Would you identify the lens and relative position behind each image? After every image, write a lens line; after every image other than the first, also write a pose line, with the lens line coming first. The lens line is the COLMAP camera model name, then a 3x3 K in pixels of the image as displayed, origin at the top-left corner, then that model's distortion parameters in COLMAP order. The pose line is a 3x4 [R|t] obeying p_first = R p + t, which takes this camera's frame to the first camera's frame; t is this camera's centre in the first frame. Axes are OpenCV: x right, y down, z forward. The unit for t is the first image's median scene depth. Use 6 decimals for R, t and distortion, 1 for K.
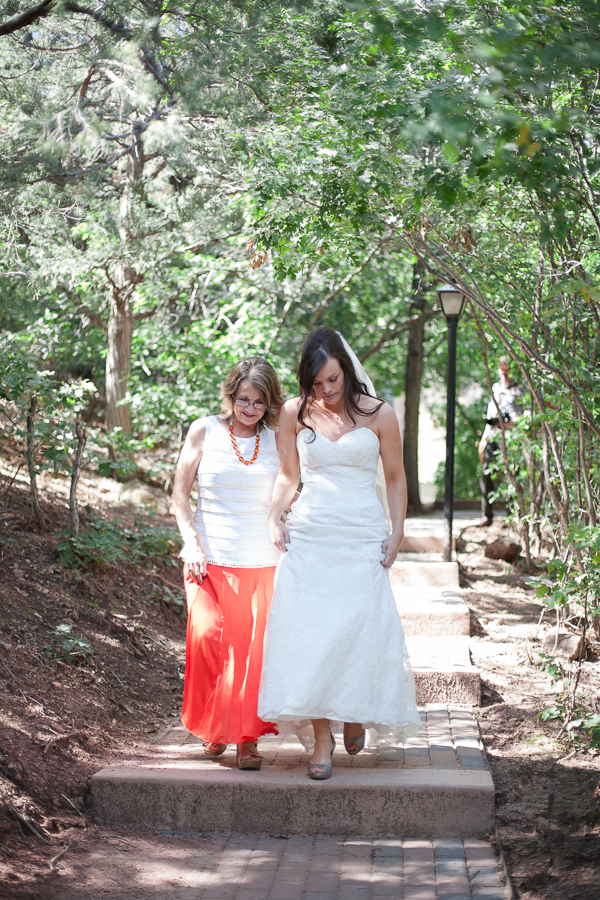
lens RADIAL K [[1302.7, 0, 300.0], [0, 1302.7, 450.0], [0, 0, 1]] dist [-0.012114, -0.052261]
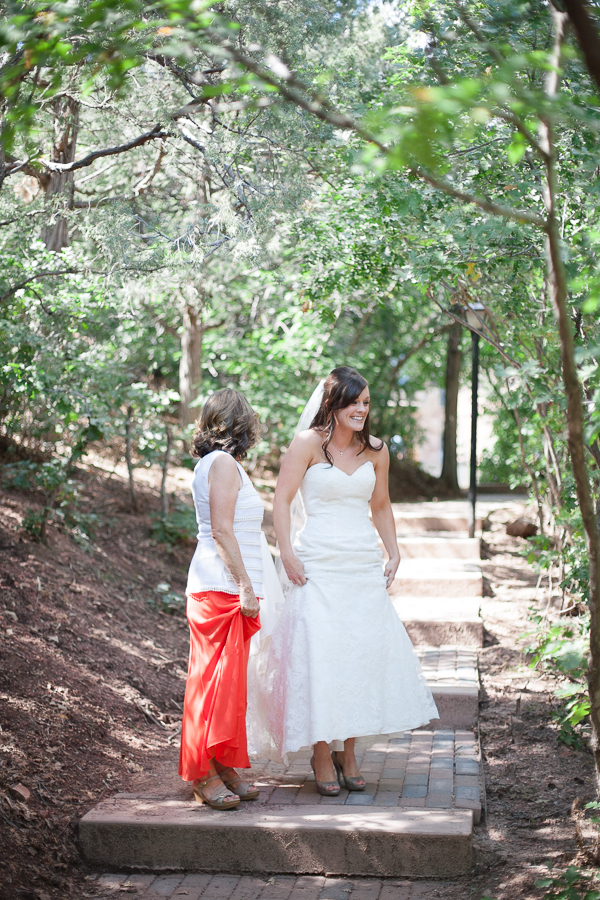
lens RADIAL K [[1309.9, 0, 300.0], [0, 1309.9, 450.0], [0, 0, 1]] dist [-0.033637, 0.023605]
pose [[0.999096, -0.003562, -0.042361, 0.010709], [0.004141, 0.999899, 0.013567, -0.014974], [0.042309, -0.013730, 0.999010, -0.249771]]
